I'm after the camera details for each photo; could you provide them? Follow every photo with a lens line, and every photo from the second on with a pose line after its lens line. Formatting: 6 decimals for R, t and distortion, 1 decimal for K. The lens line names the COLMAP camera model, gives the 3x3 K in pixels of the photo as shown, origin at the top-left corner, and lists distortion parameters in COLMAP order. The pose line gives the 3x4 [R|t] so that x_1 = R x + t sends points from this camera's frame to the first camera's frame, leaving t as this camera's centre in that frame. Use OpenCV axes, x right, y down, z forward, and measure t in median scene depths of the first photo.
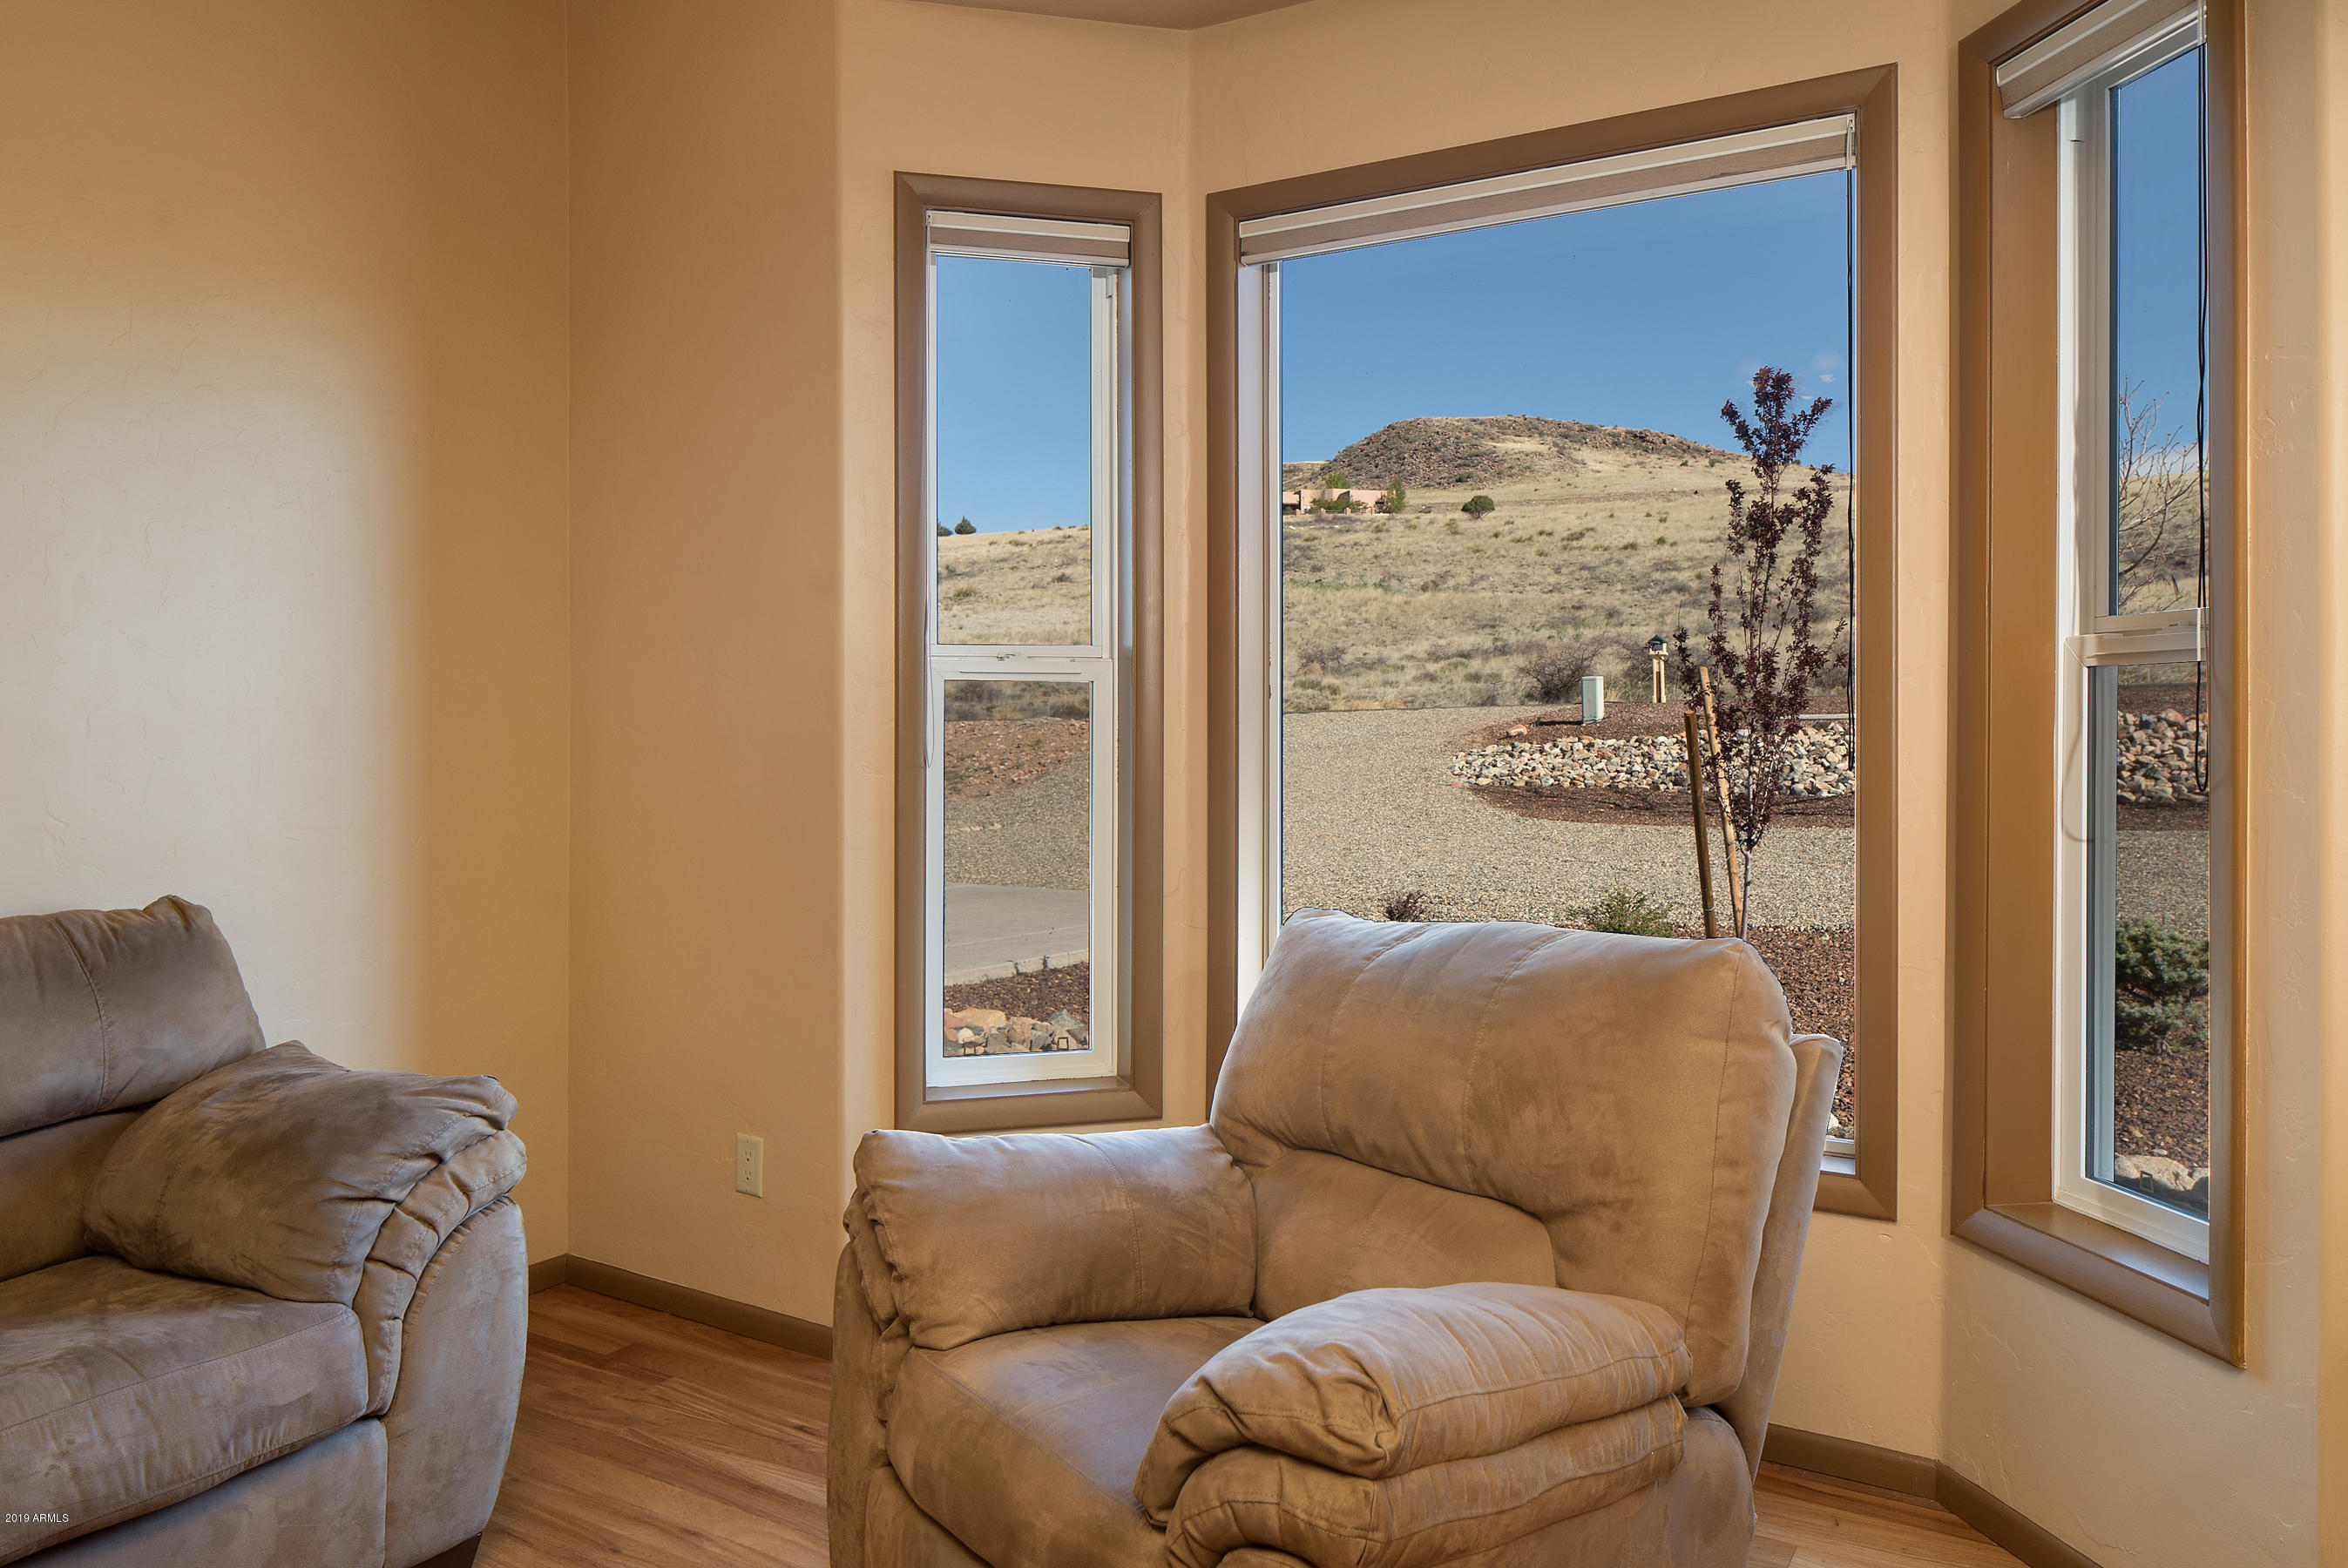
lens RADIAL K [[1617.3, 0, 1167.8], [0, 1617.3, 726.9], [0, 0, 1]] dist [-0.003659, -0.001881]
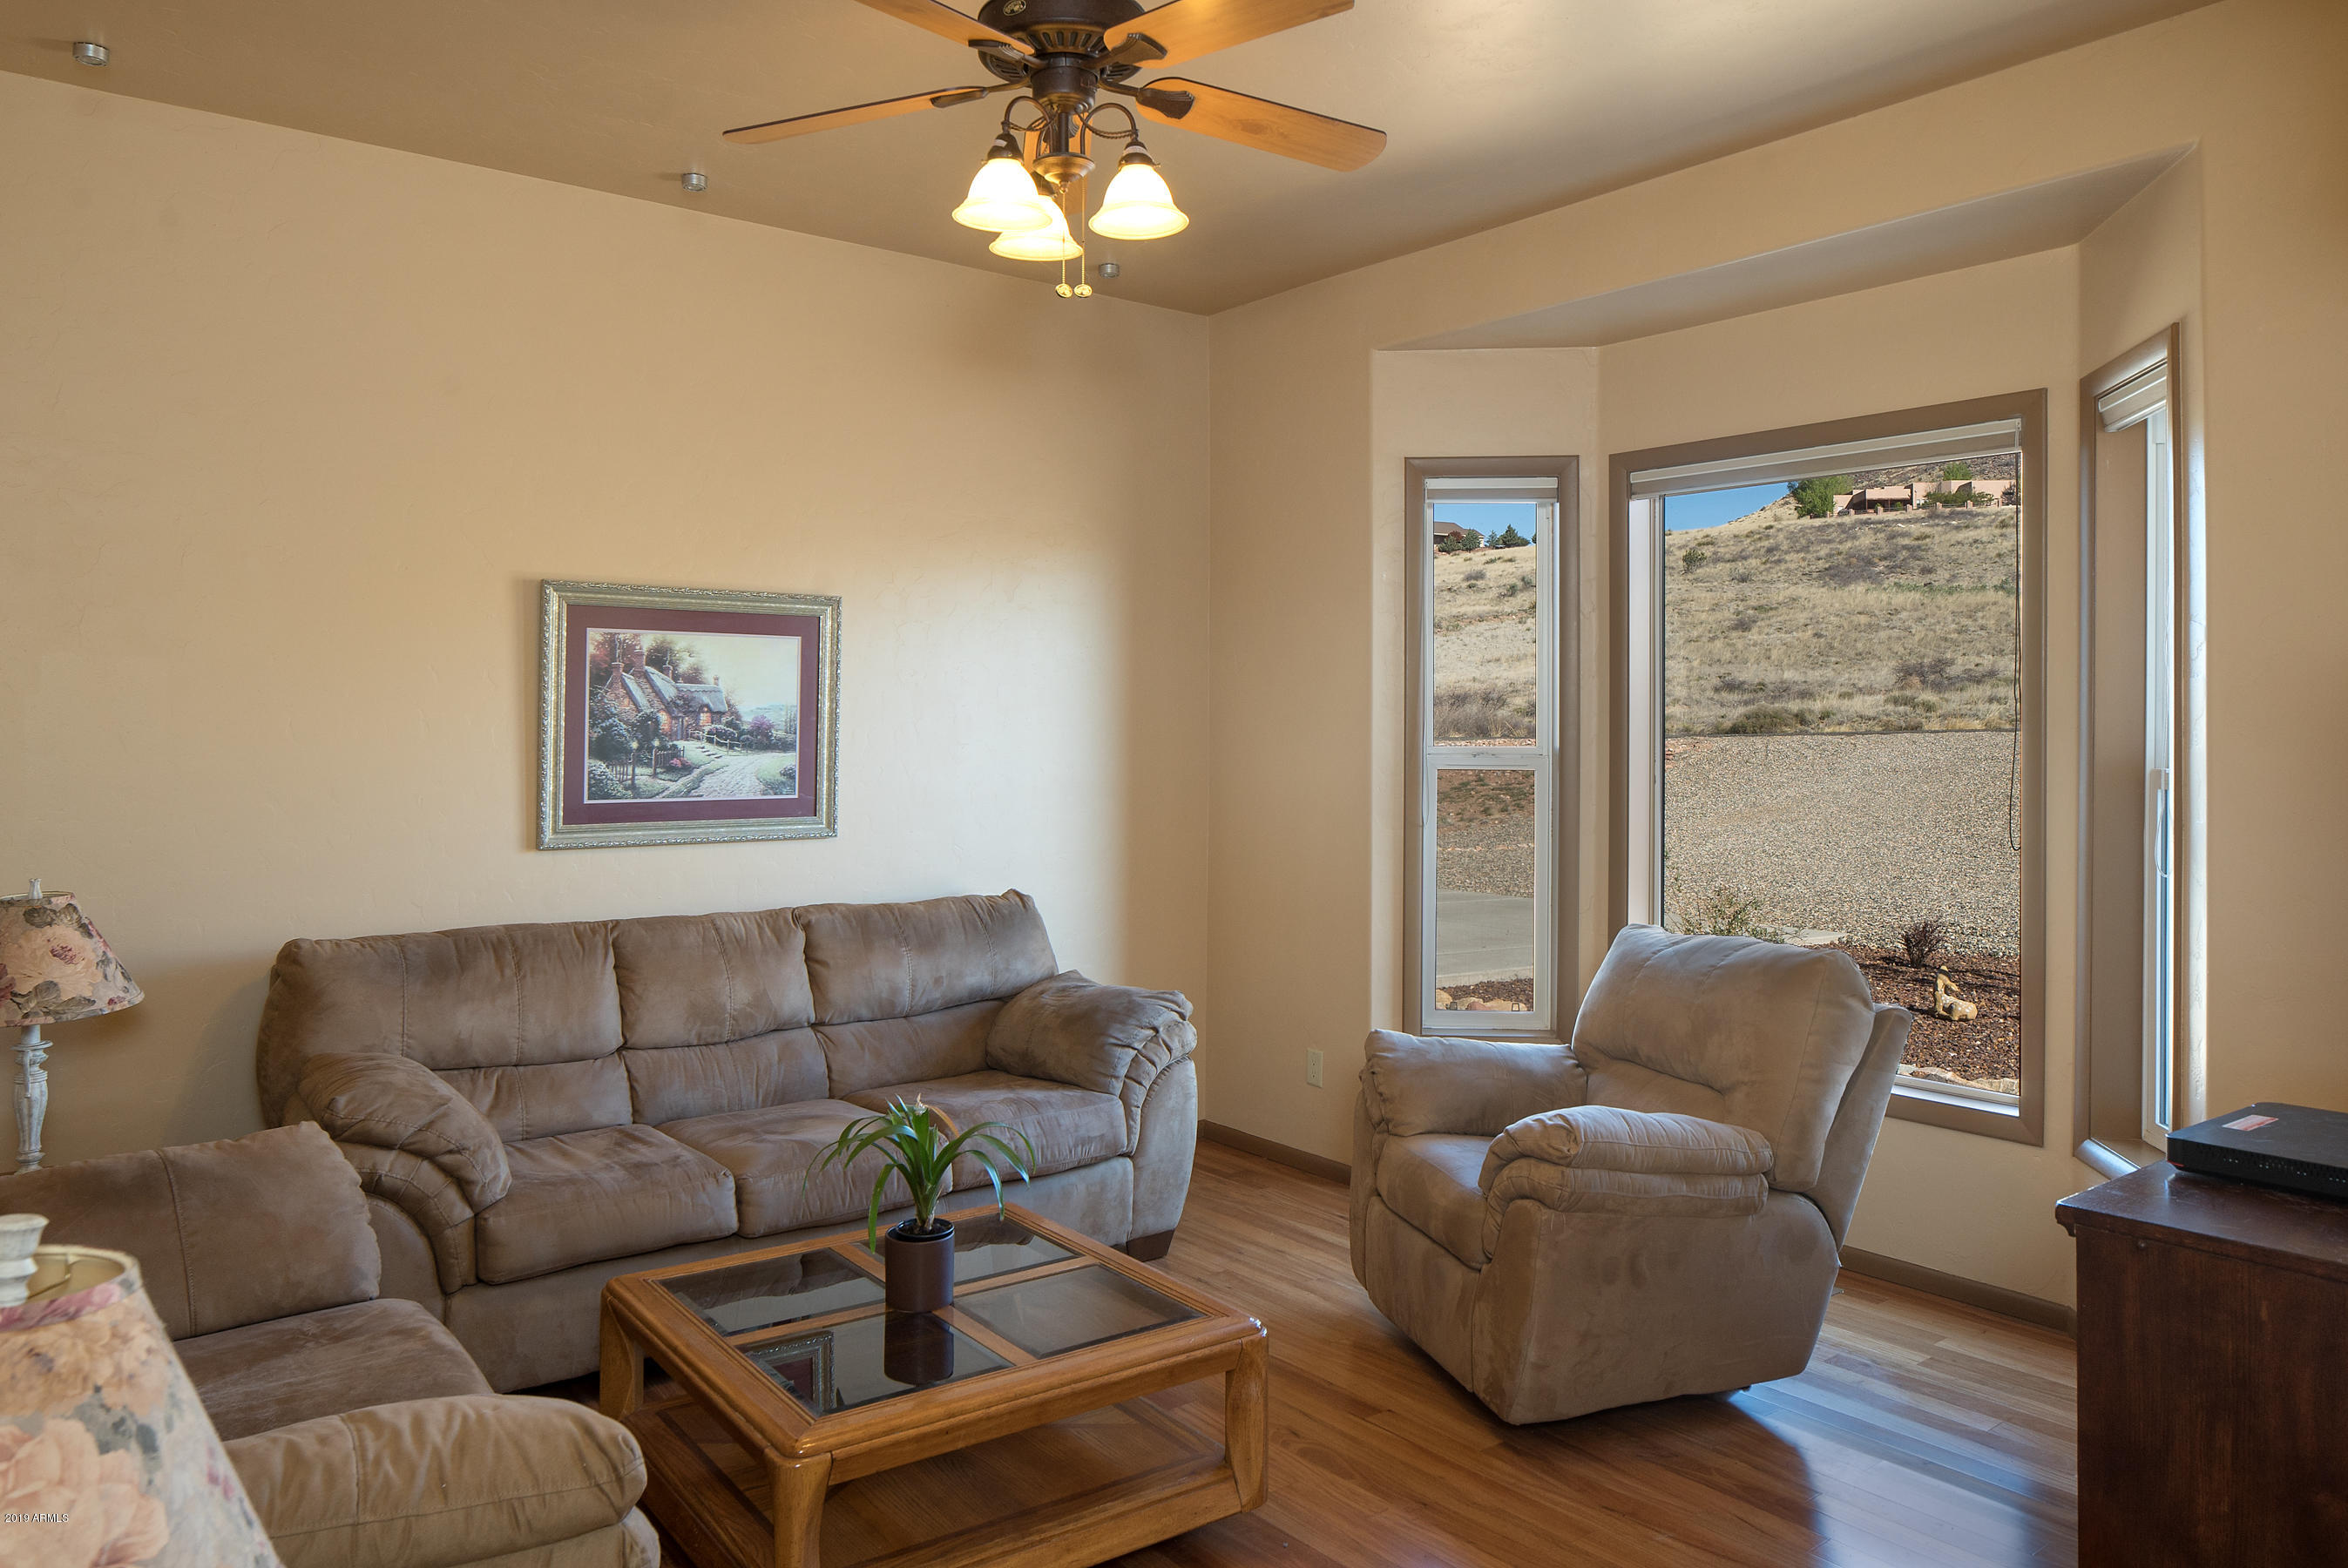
lens RADIAL K [[1617.3, 0, 1167.8], [0, 1617.3, 726.9], [0, 0, 1]] dist [-0.003659, -0.001881]
pose [[0.938253, 0.004960, -0.345914, 0.220282], [-0.006728, 0.999970, -0.003913, -0.086137], [0.345884, 0.005999, 0.938258, -0.779537]]
